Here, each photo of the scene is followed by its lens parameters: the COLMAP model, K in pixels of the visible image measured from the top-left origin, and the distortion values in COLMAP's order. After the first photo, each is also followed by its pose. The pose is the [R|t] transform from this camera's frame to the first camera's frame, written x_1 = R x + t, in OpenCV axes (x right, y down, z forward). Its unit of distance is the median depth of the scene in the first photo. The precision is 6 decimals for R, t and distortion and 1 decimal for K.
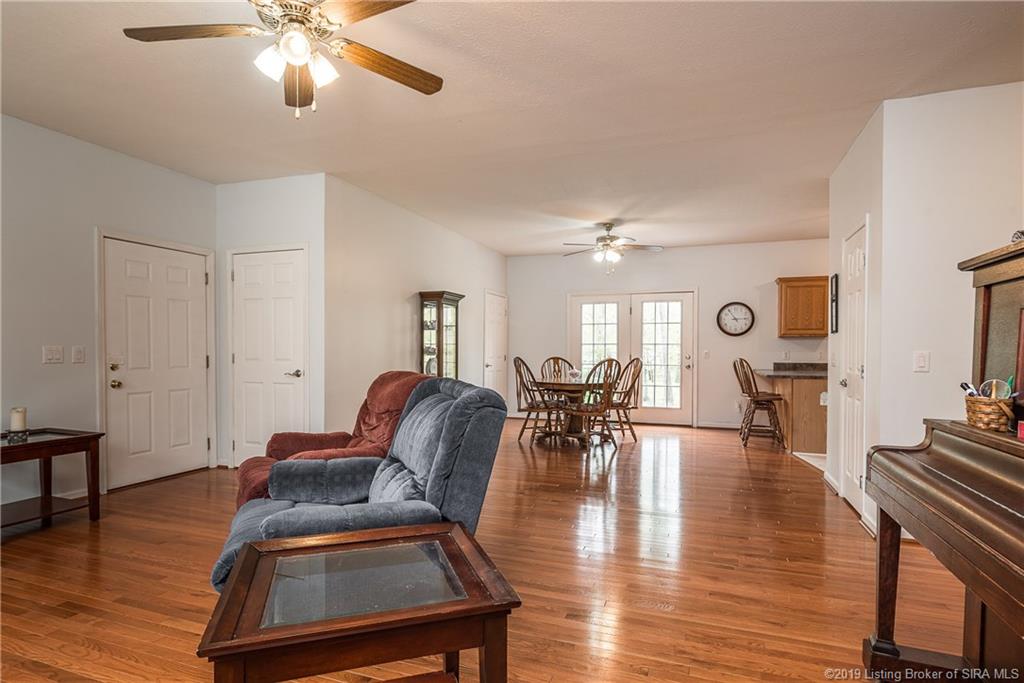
lens RADIAL K [[528.2, 0, 511.2], [0, 528.2, 367.9], [0, 0, 1]] dist [-0.001973, -0.000902]
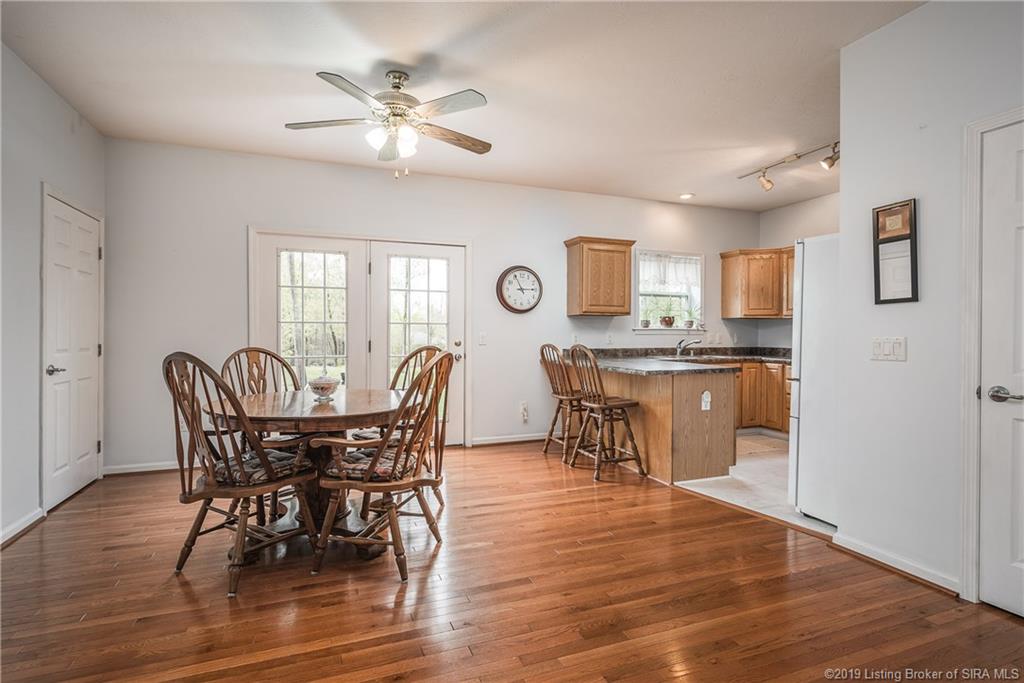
lens RADIAL K [[499.6, 0, 494.3], [0, 499.6, 337.7], [0, 0, 1]] dist [0.013575, -0.000264]
pose [[0.766152, -0.007417, 0.642617, -0.041317], [0.023726, 0.999578, -0.016750, -0.018998], [-0.642221, 0.028080, 0.766005, 0.583897]]
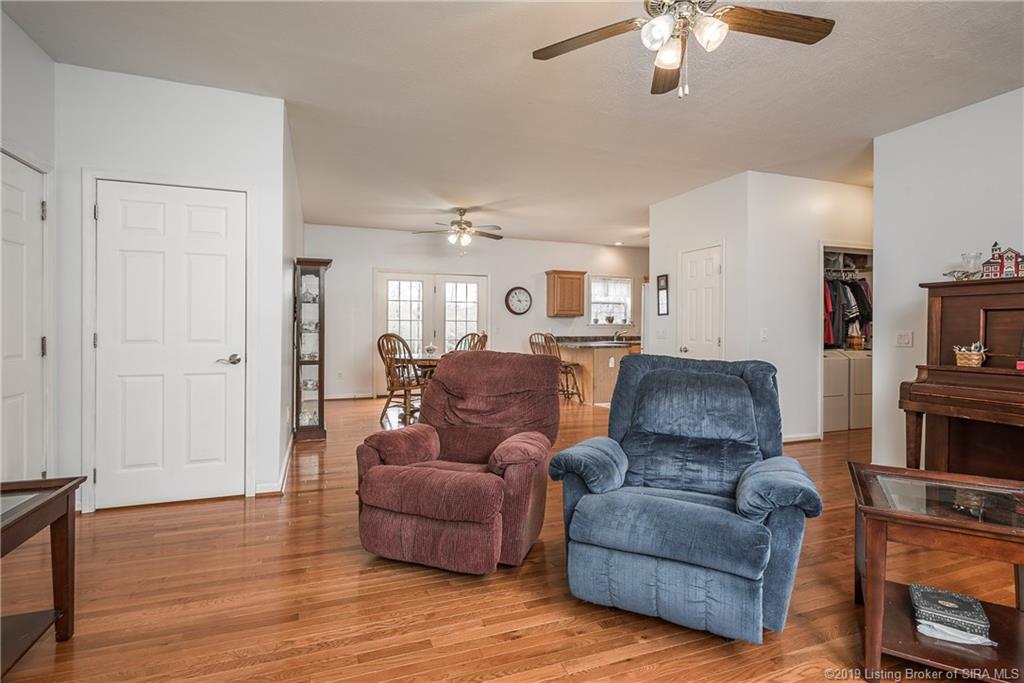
lens RADIAL K [[503.5, 0, 509.6], [0, 503.5, 335.7], [0, 0, 1]] dist [-0.000886, -0.000463]
pose [[0.762512, -0.011874, 0.646865, -0.392493], [0.019967, 0.999787, -0.005184, -0.007616], [-0.646666, 0.016869, 0.762587, 0.150501]]
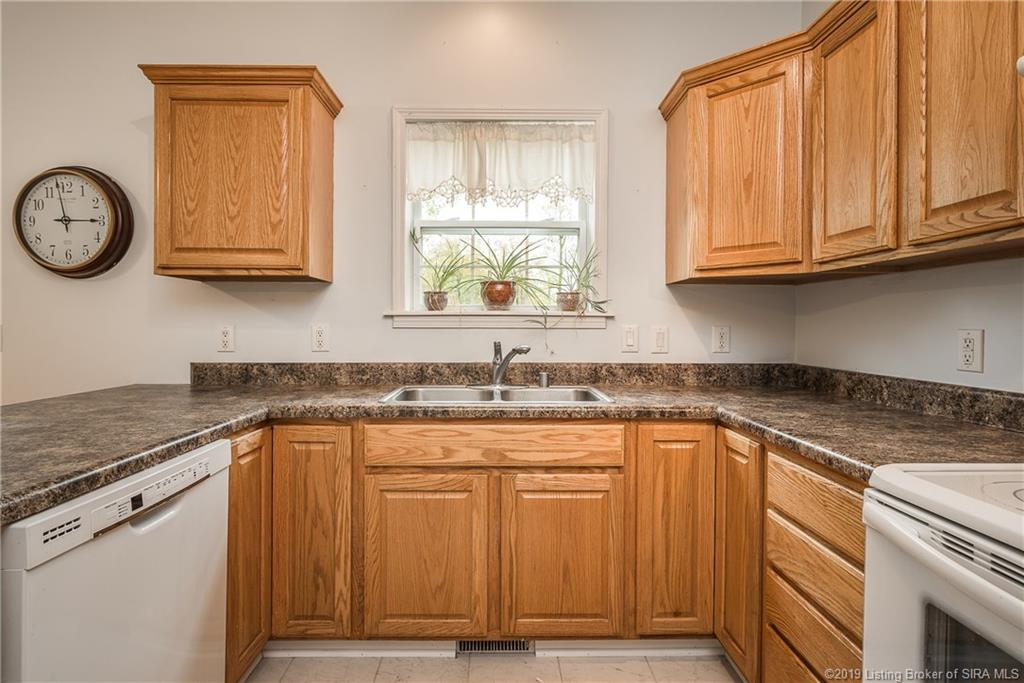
lens RADIAL K [[503.9, 0, 506.8], [0, 503.9, 331.2], [0, 0, 1]] dist [0.000497, -0.000041]
pose [[0.934867, -0.003840, 0.354976, 0.641427], [0.013052, 0.999637, -0.023562, -0.021992], [-0.354757, 0.026661, 0.934578, 0.740676]]
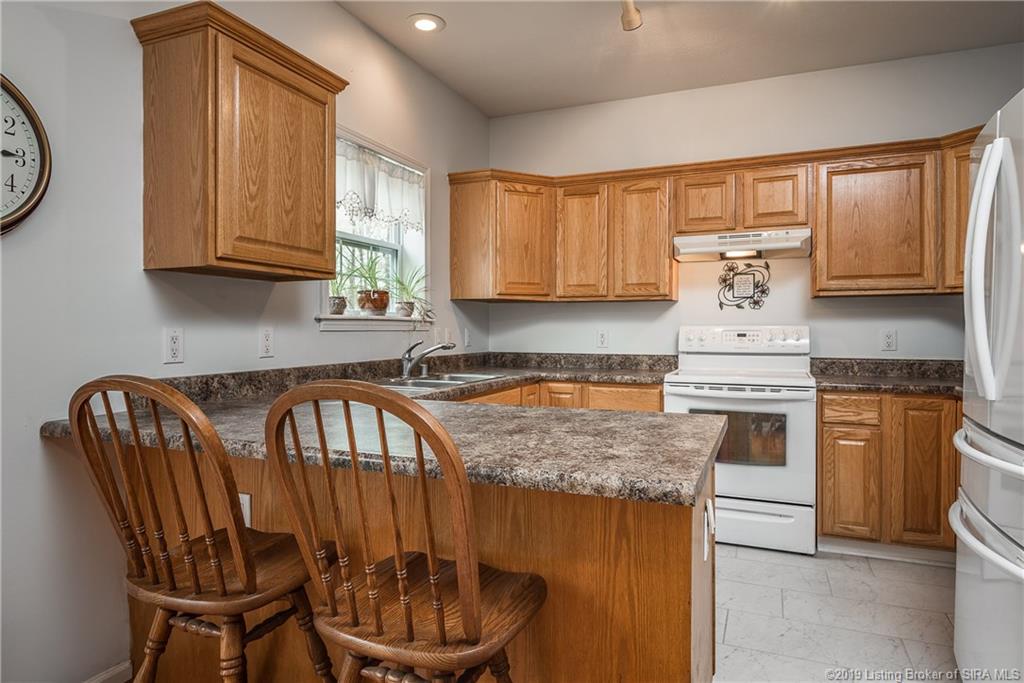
lens RADIAL K [[625.9, 0, 505.5], [0, 625.9, 329.5], [0, 0, 1]] dist [0.001902, -0.000374]
pose [[0.042485, -0.002532, 0.999094, 0.270587], [0.037270, 0.999305, 0.000947, -0.029860], [-0.998402, 0.037196, 0.042550, 0.938990]]
